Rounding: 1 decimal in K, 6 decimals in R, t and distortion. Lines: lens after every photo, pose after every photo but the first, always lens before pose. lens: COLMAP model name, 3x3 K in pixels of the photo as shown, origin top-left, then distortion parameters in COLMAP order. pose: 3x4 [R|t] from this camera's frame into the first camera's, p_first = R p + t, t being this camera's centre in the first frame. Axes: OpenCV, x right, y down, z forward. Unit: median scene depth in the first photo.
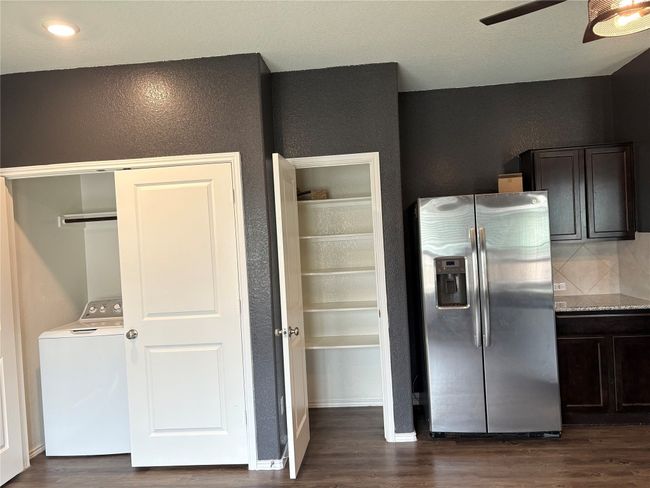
lens RADIAL K [[494.7, 0, 325.0], [0, 494.7, 244.0], [0, 0, 1]] dist [0.095311, -0.072679]
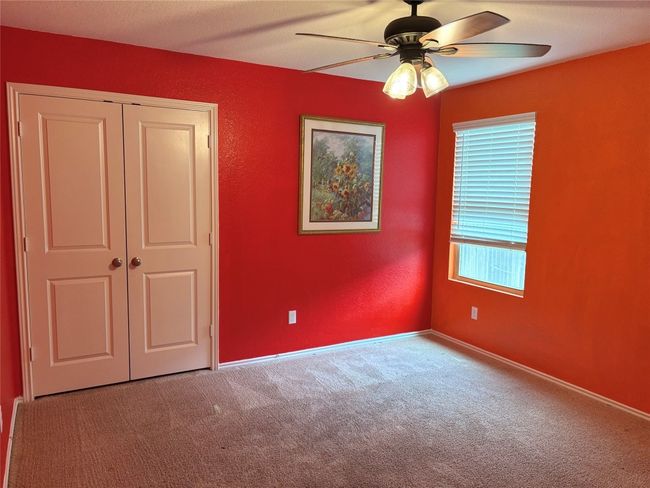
lens RADIAL K [[494.7, 0, 325.0], [0, 494.7, 244.0], [0, 0, 1]] dist [0.095311, -0.072679]
pose [[0.811489, 0.002435, 0.584363, -0.655625], [-0.049987, 0.996615, 0.065263, 0.049888], [-0.582226, -0.082170, 0.808864, -0.091725]]
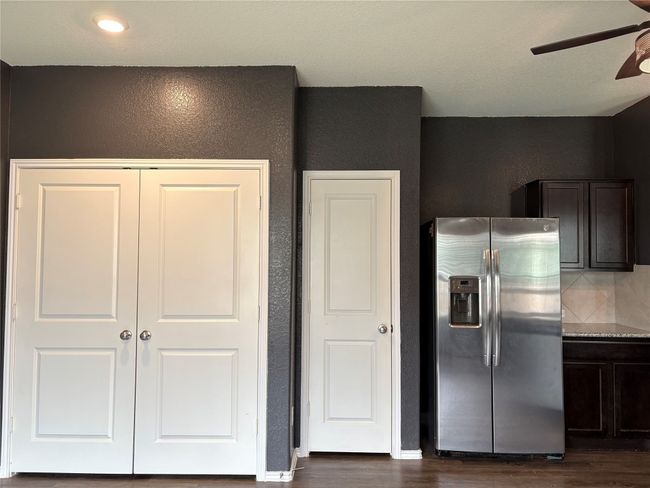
lens RADIAL K [[494.7, 0, 325.0], [0, 494.7, 244.0], [0, 0, 1]] dist [0.095311, -0.072679]
pose [[0.996130, 0.063485, 0.060785, -0.101317], [-0.060462, 0.996900, -0.050346, 0.028230], [-0.063793, 0.046476, 0.996880, -0.008148]]
